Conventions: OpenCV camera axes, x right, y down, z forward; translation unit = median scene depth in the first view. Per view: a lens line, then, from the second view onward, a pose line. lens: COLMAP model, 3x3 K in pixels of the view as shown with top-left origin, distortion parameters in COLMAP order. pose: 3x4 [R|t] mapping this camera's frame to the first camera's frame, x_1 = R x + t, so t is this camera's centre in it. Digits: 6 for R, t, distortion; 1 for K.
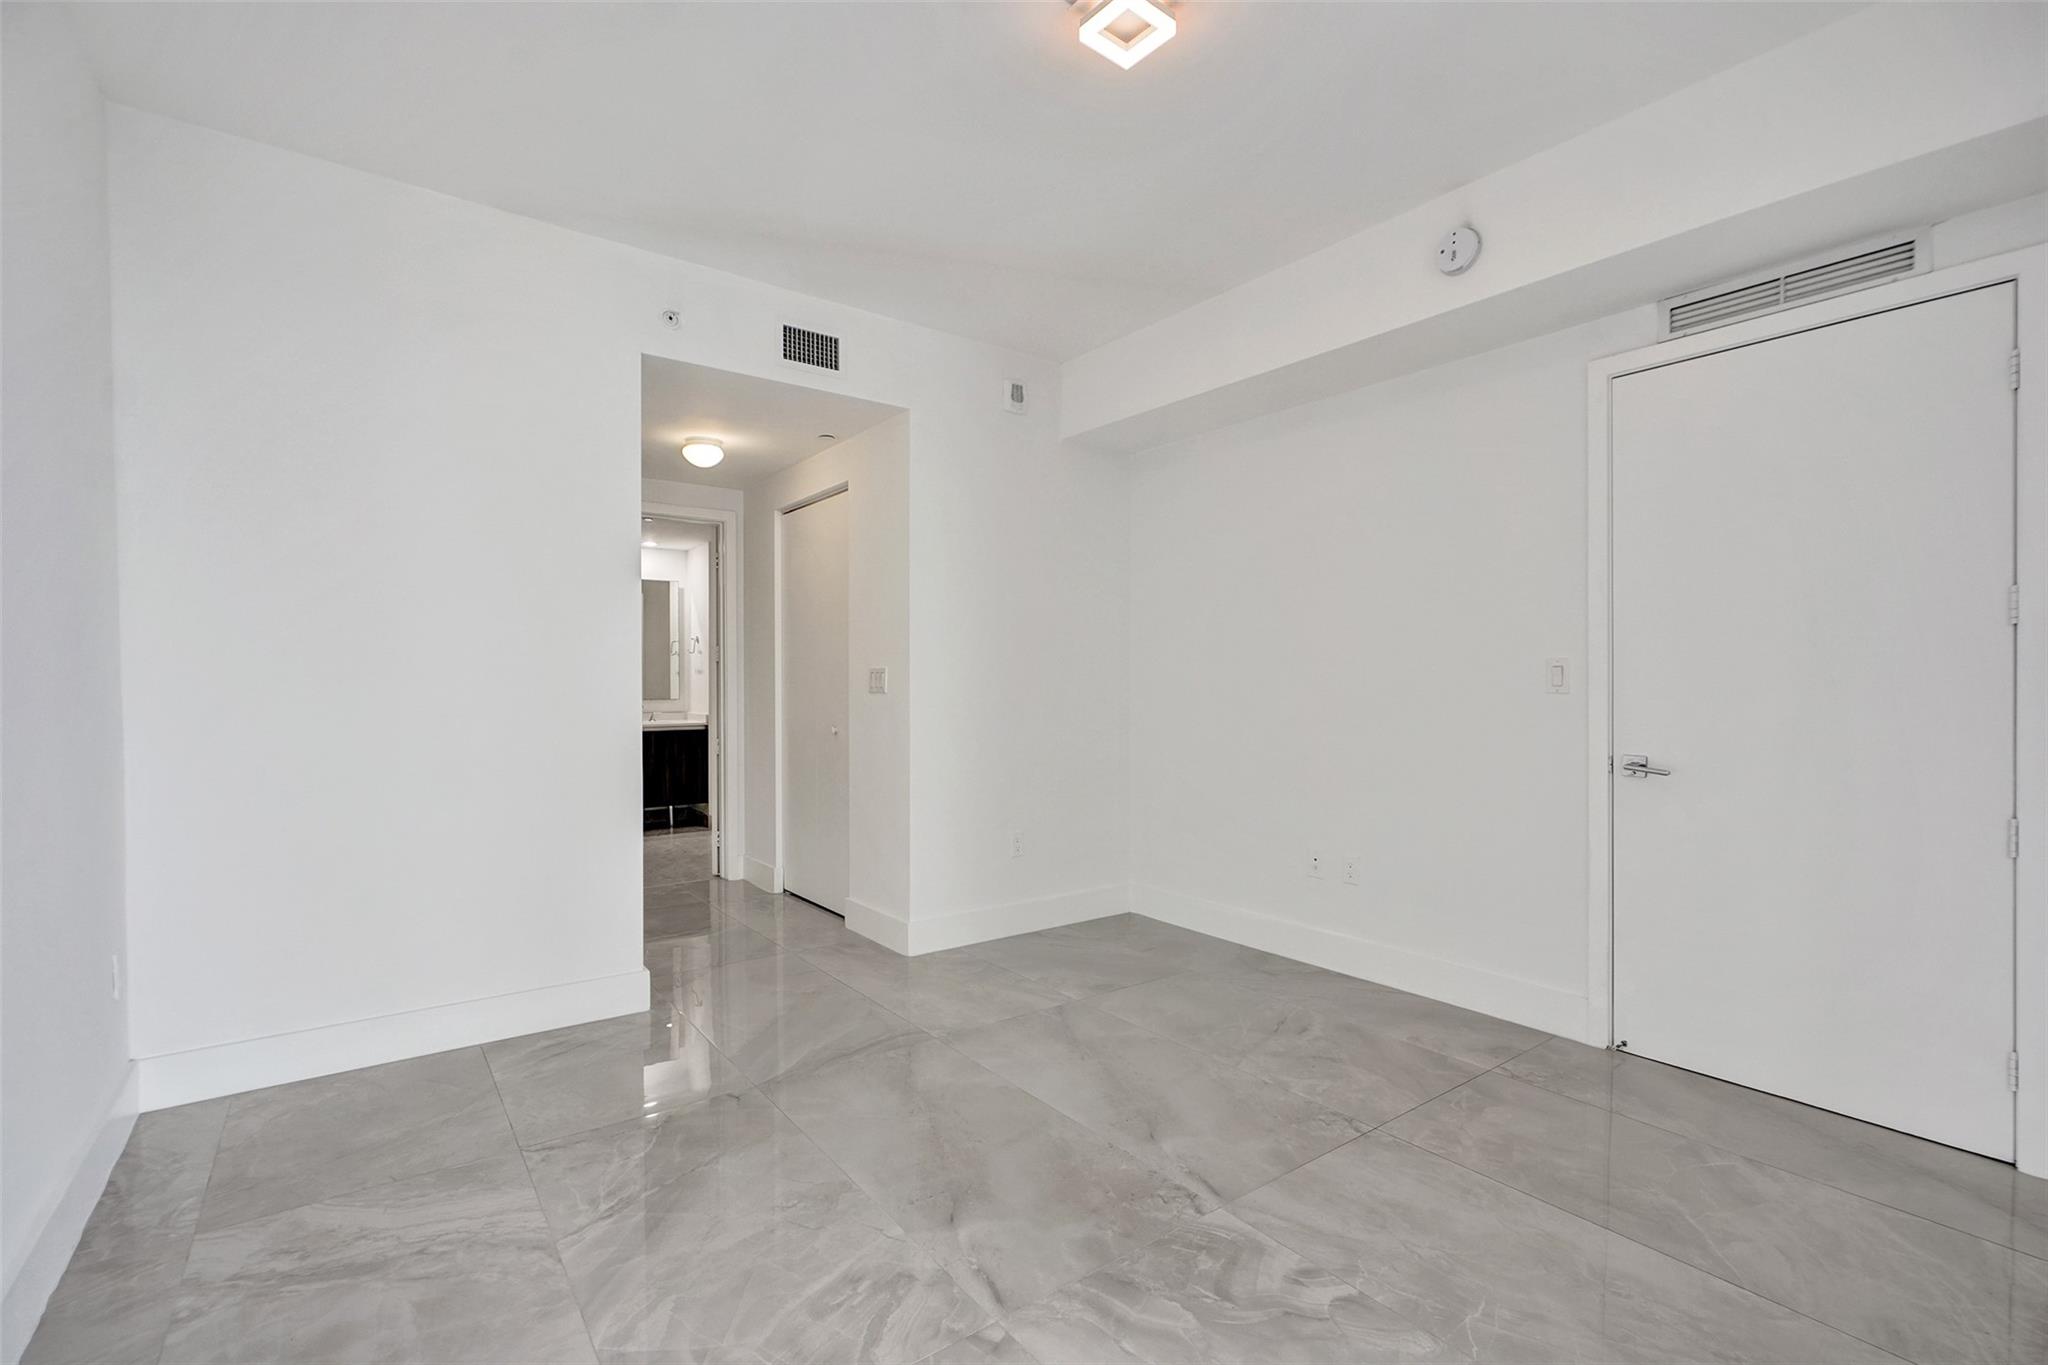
lens RADIAL K [[928.7, 0, 1012.5], [0, 928.7, 693.6], [0, 0, 1]] dist [-0.015719, 0.006914]
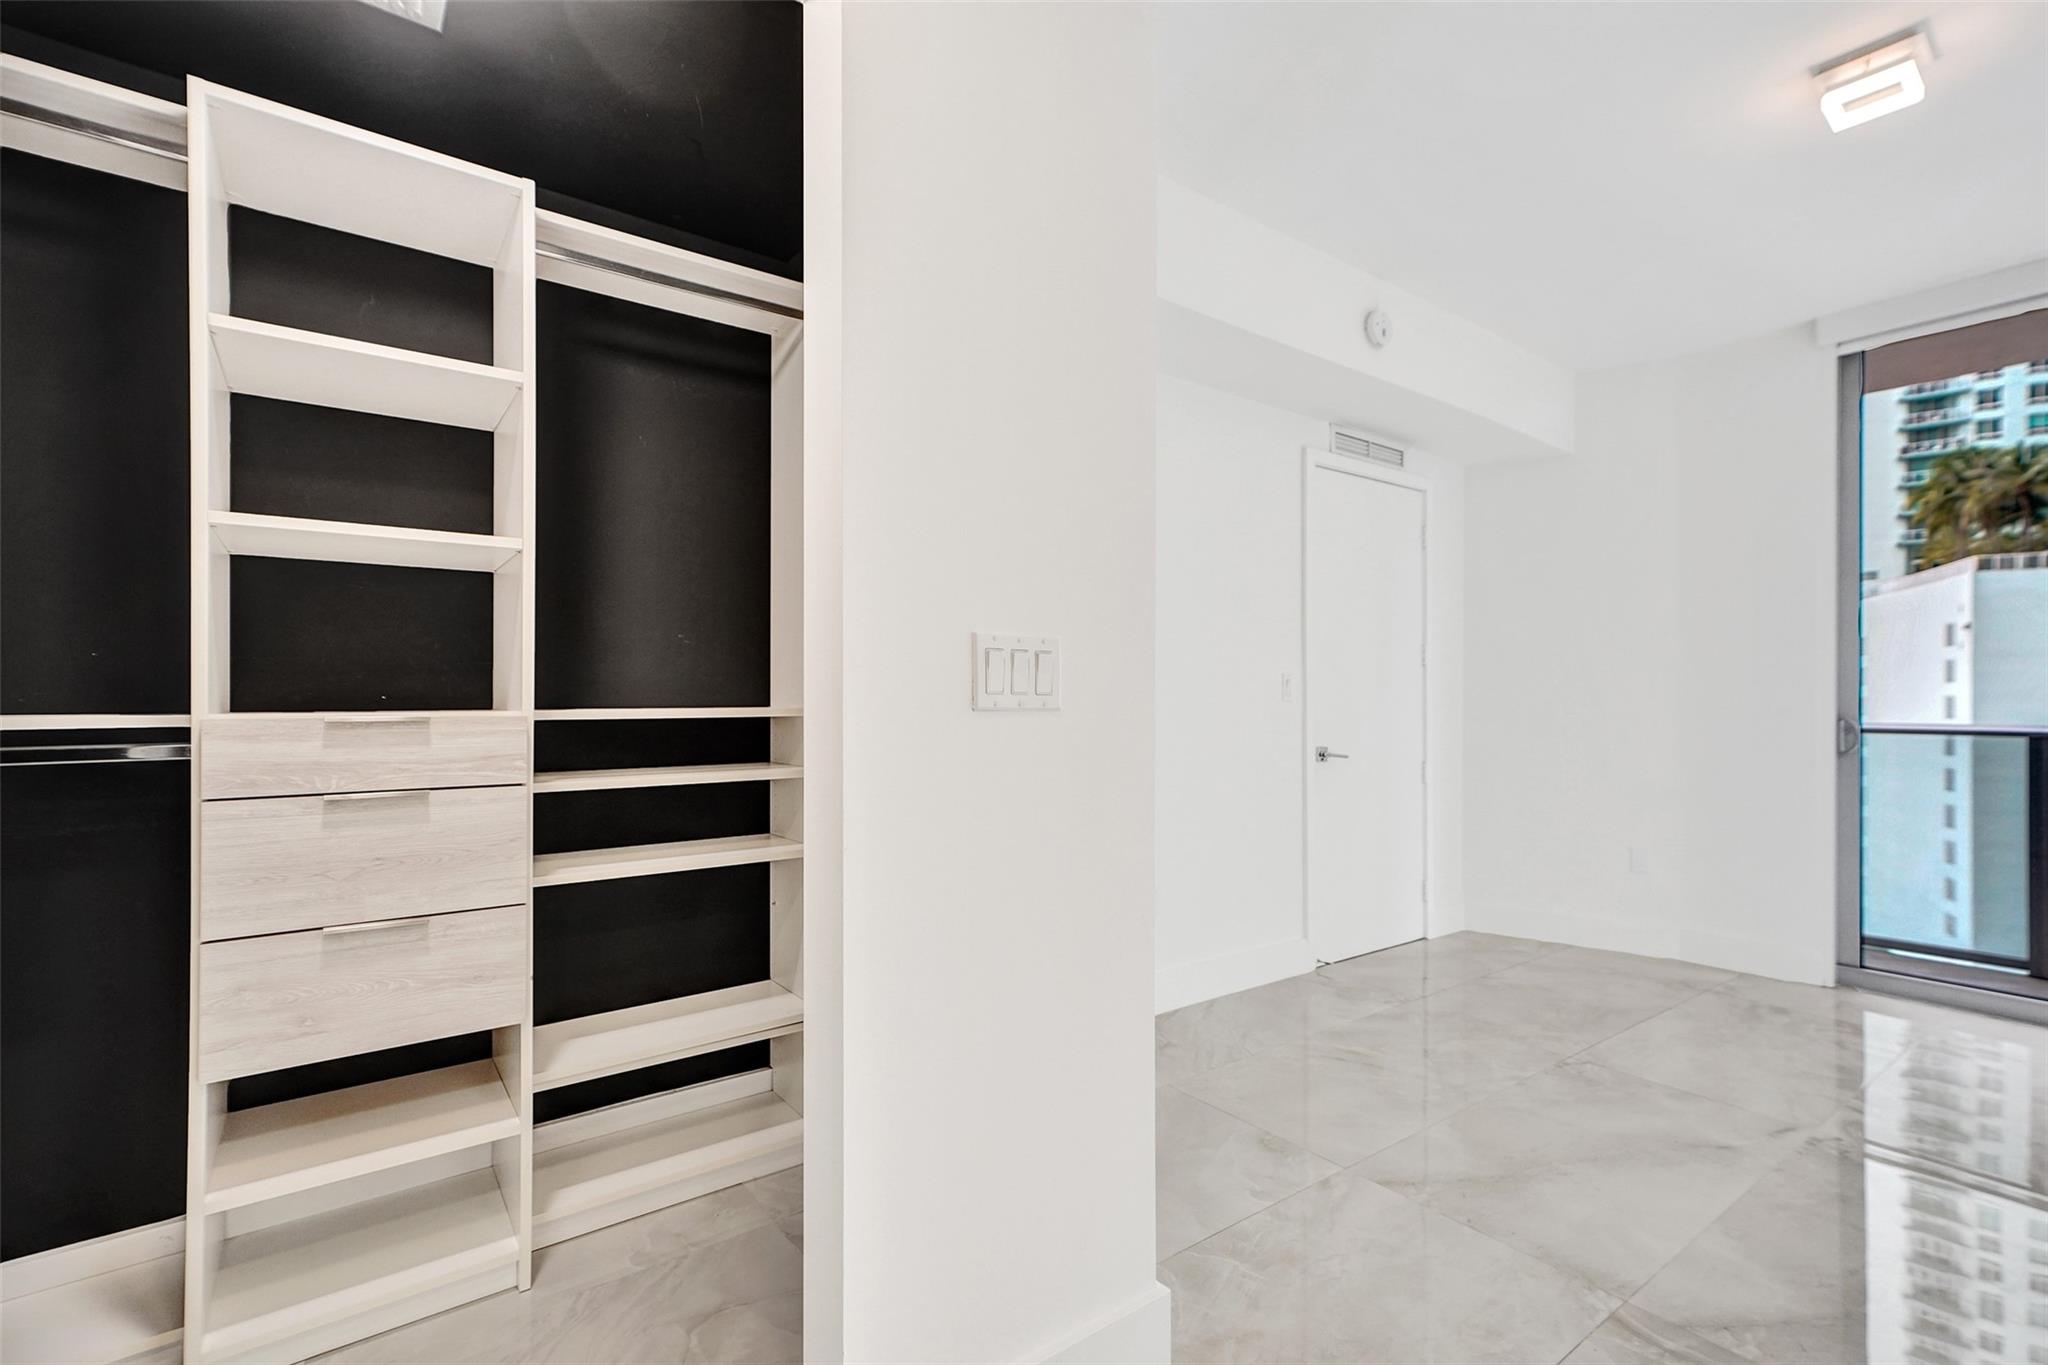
lens RADIAL K [[928.7, 0, 1012.0], [0, 928.7, 686.1], [0, 0, 1]] dist [-0.015719, 0.006914]
pose [[-0.000468, 0.009871, 0.999951, -0.708404], [0.002110, 0.999949, -0.009870, -0.009175], [-0.999998, 0.002105, -0.000489, 1.477835]]
